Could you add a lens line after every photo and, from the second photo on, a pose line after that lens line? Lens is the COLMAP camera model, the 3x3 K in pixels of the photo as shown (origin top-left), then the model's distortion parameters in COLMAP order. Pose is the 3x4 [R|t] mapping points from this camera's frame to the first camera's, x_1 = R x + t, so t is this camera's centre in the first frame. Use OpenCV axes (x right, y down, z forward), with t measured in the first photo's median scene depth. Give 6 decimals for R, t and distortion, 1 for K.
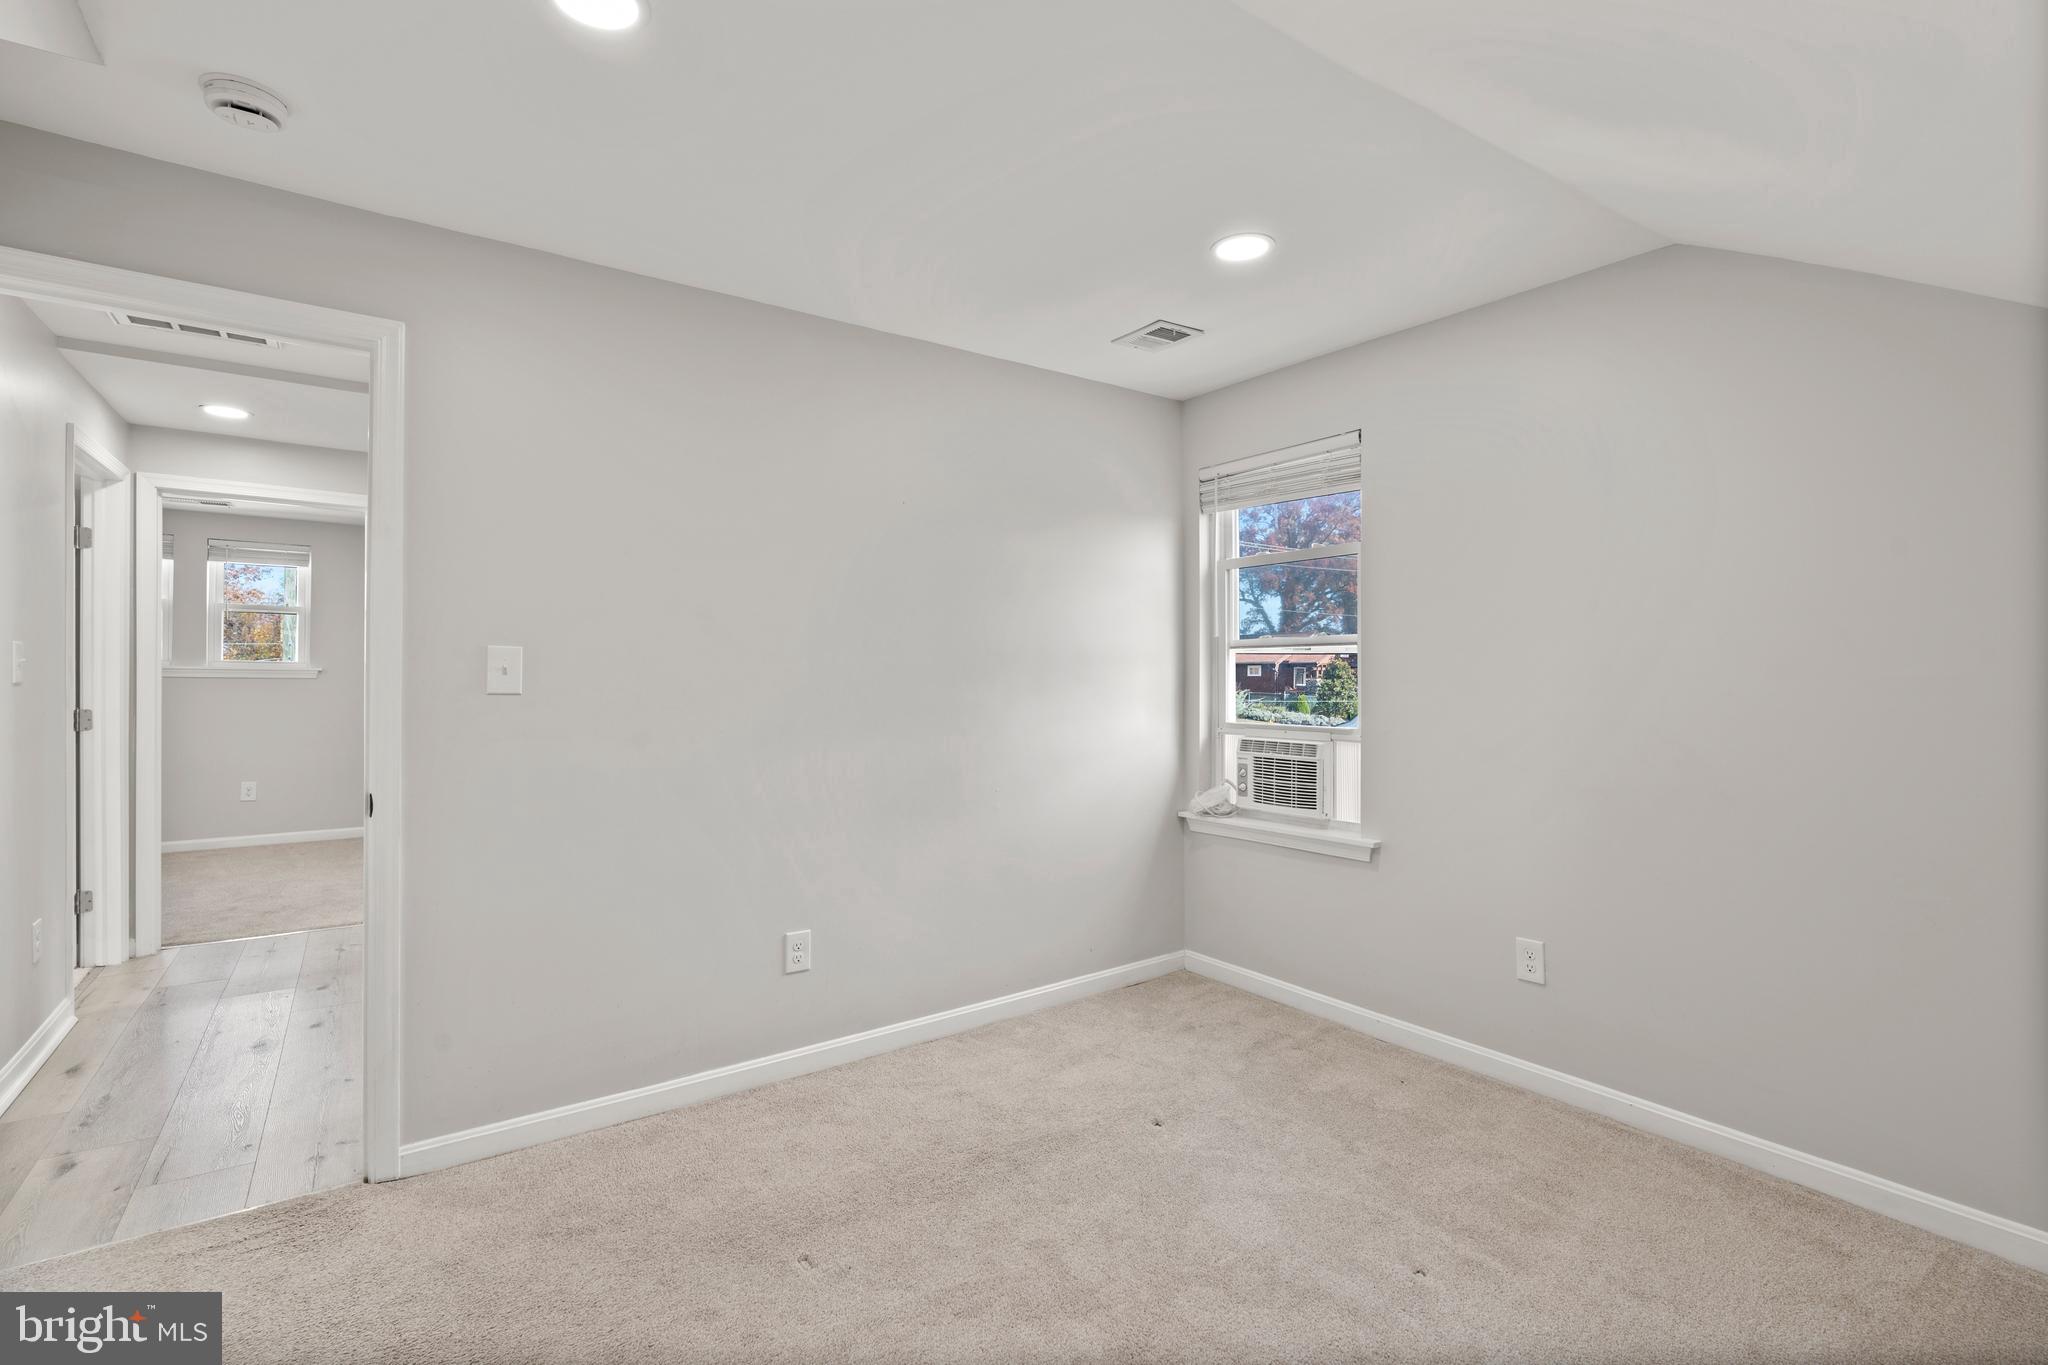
lens RADIAL K [[922.9, 0, 1029.4], [0, 922.9, 680.8], [0, 0, 1]] dist [-0.000261, 0.000051]
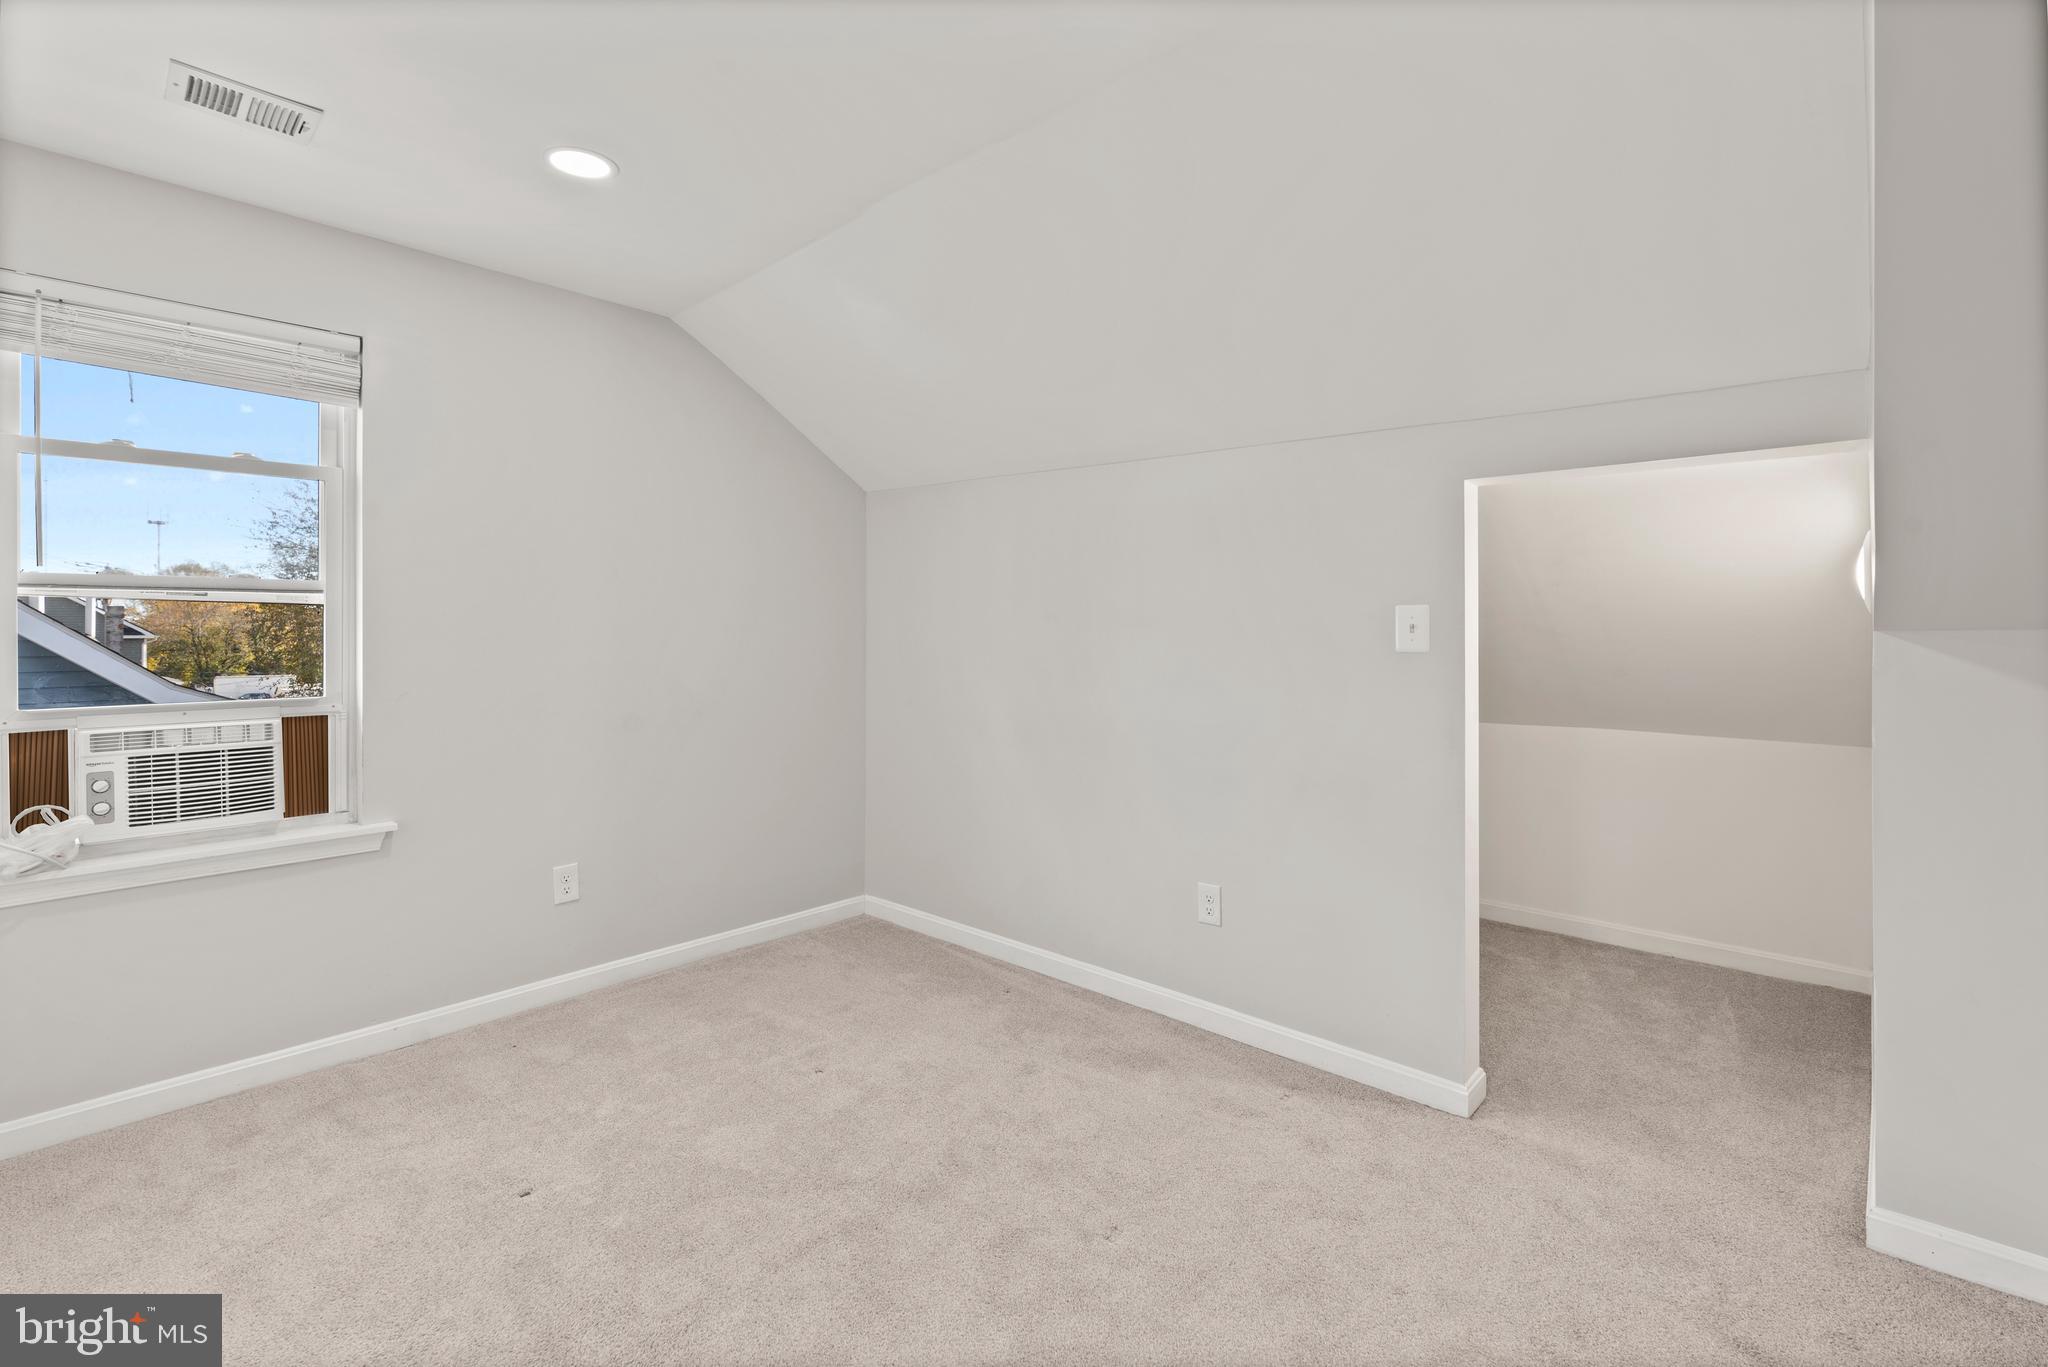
lens RADIAL K [[922.9, 0, 1007.4], [0, 922.9, 630.4], [0, 0, 1]] dist [-0.000261, 0.000051]
pose [[-0.186581, -0.001665, 0.982438, -0.555648], [0.004766, 0.999985, 0.002600, -0.005501], [-0.982428, 0.005167, -0.186570, 0.567510]]
